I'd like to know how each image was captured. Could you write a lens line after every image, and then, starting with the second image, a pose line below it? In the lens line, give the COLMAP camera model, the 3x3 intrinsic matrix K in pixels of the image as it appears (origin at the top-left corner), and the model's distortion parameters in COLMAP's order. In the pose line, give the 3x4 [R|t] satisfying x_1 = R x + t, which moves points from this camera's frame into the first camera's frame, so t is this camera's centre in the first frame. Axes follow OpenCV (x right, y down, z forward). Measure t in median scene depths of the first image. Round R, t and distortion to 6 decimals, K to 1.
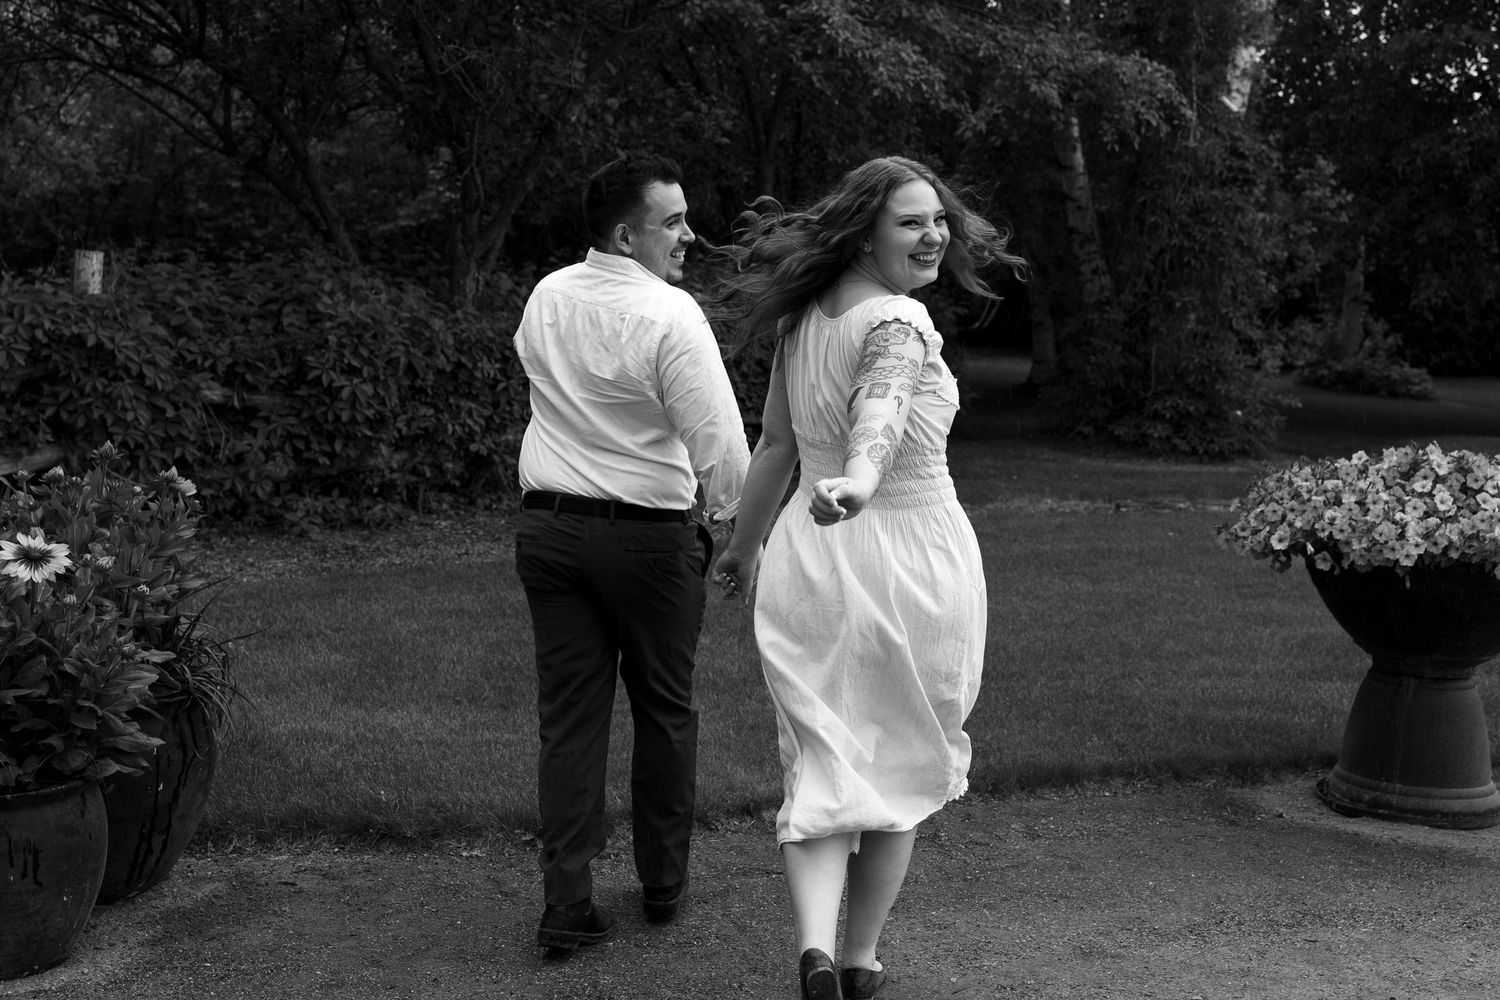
lens RADIAL K [[1881.0, 0, 809.6], [0, 1881.0, 470.3], [0, 0, 1]] dist [0.006847, -0.001302]
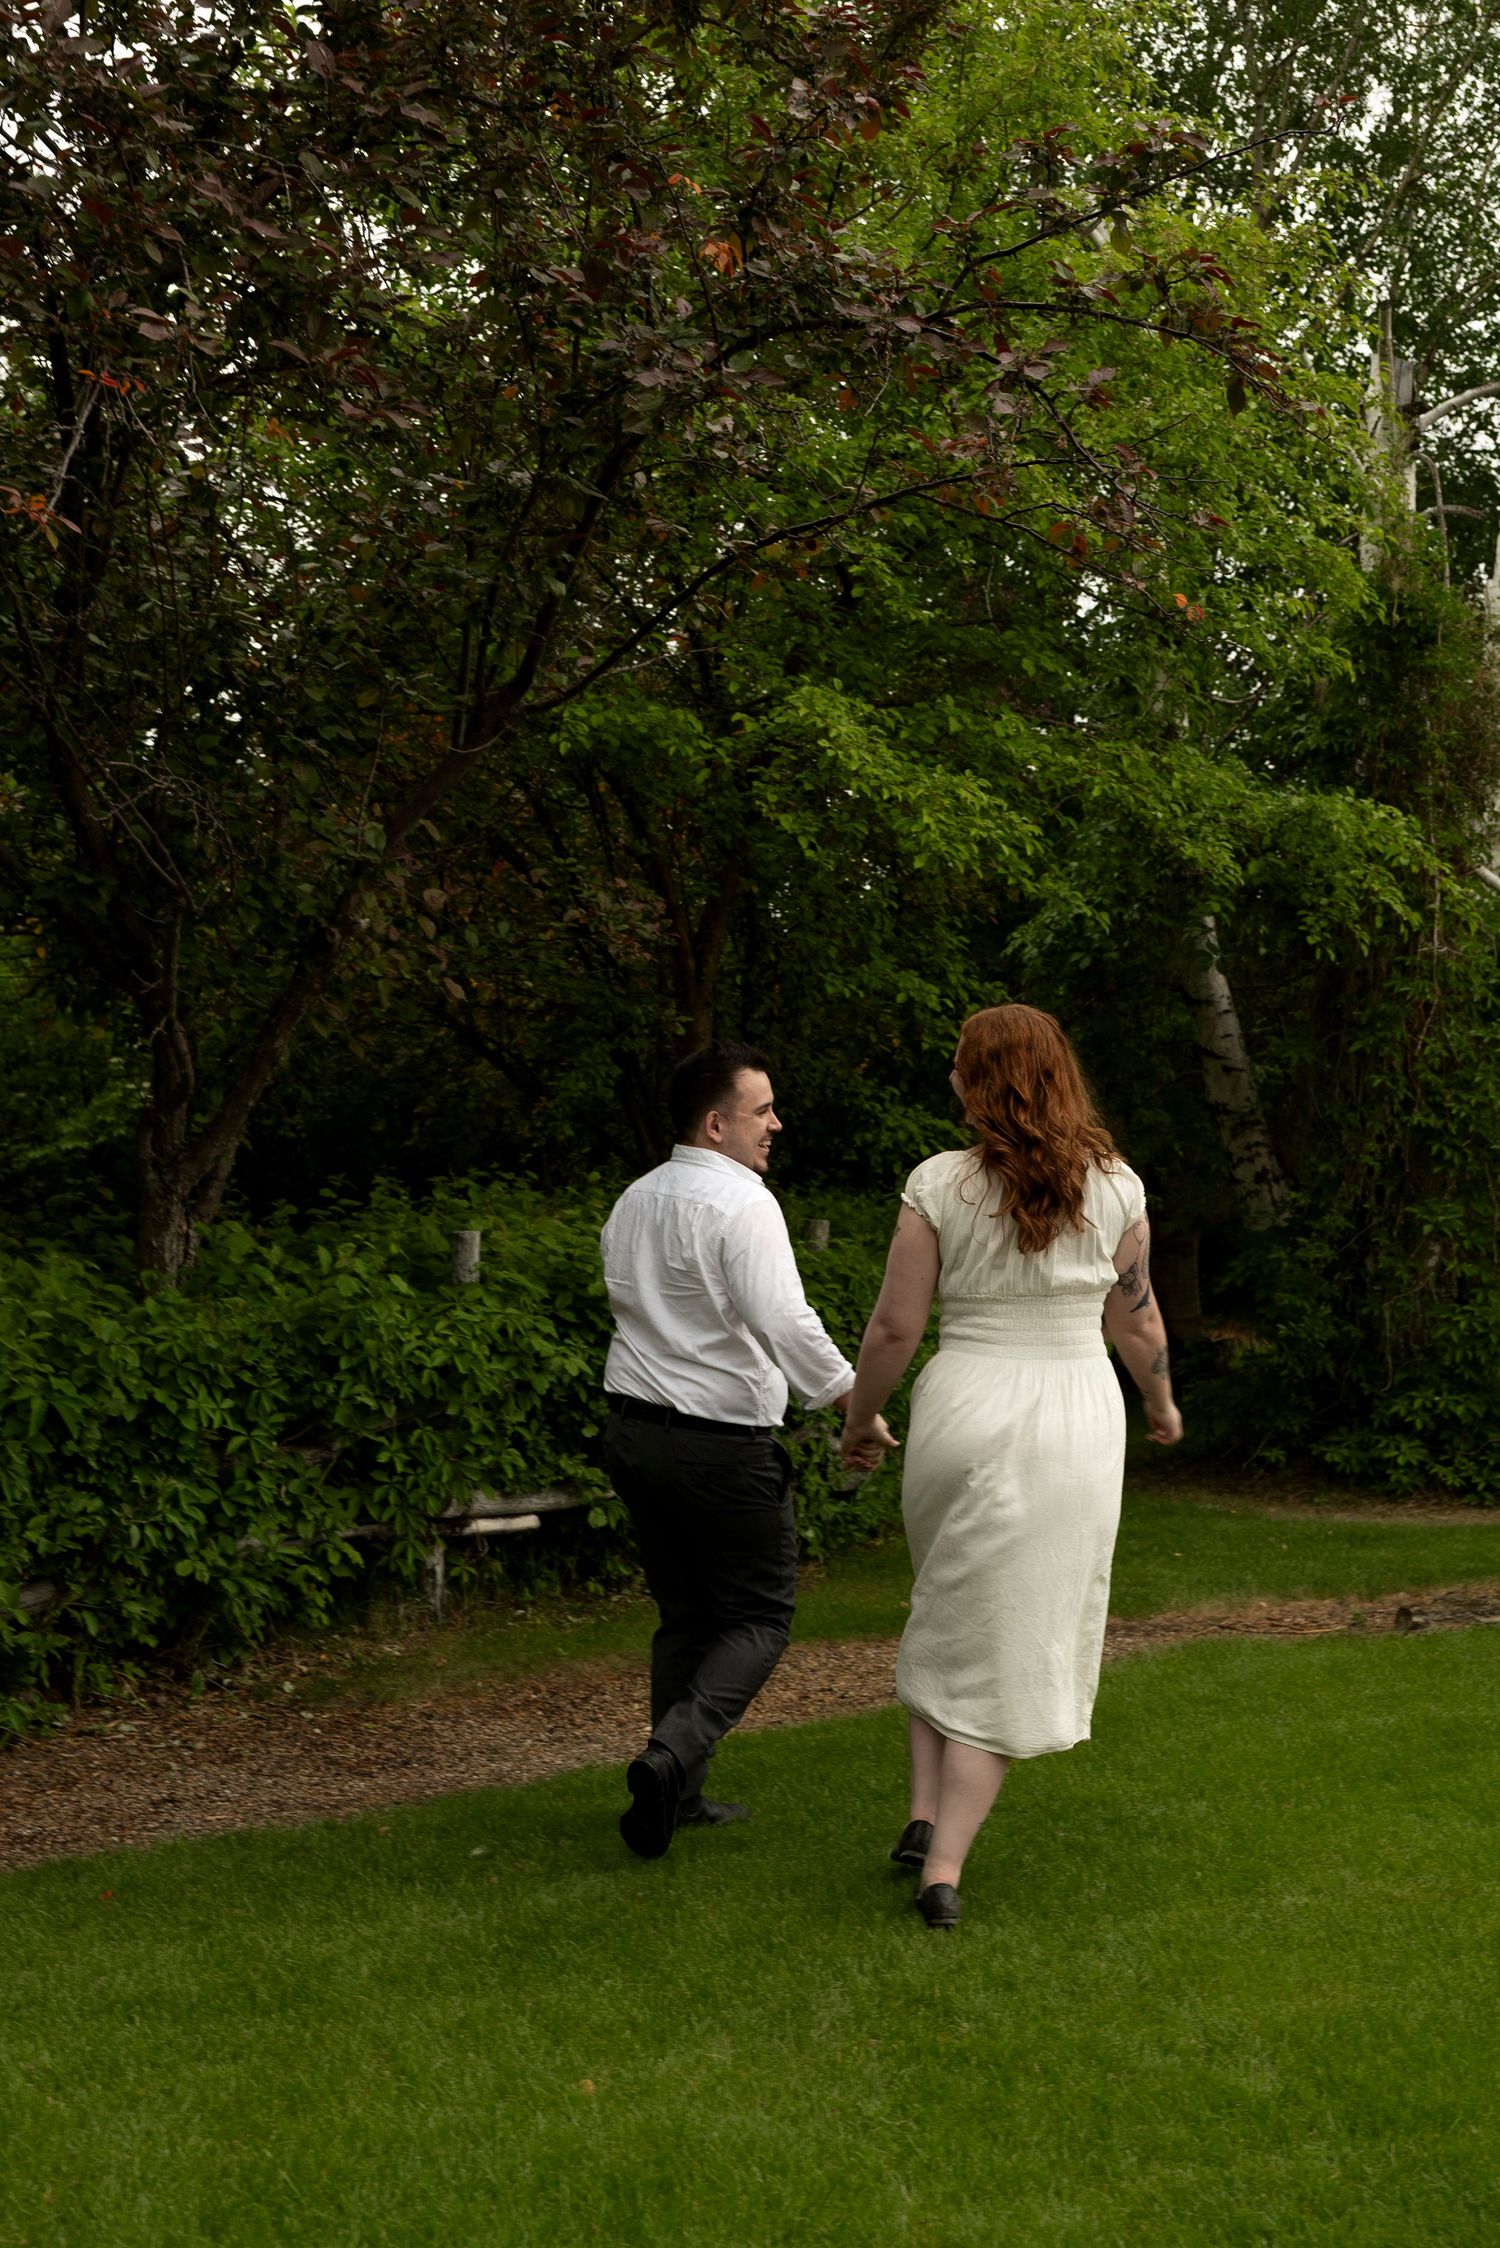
lens RADIAL K [[2819.0, 0, 748.2], [0, 2819.0, 1165.2], [0, 0, 1]] dist [0.006847, -0.001302]
pose [[0.999014, -0.039378, 0.020506, -0.037321], [0.041493, 0.992418, -0.115694, -0.025075], [-0.015795, 0.116431, 0.993073, 0.227340]]
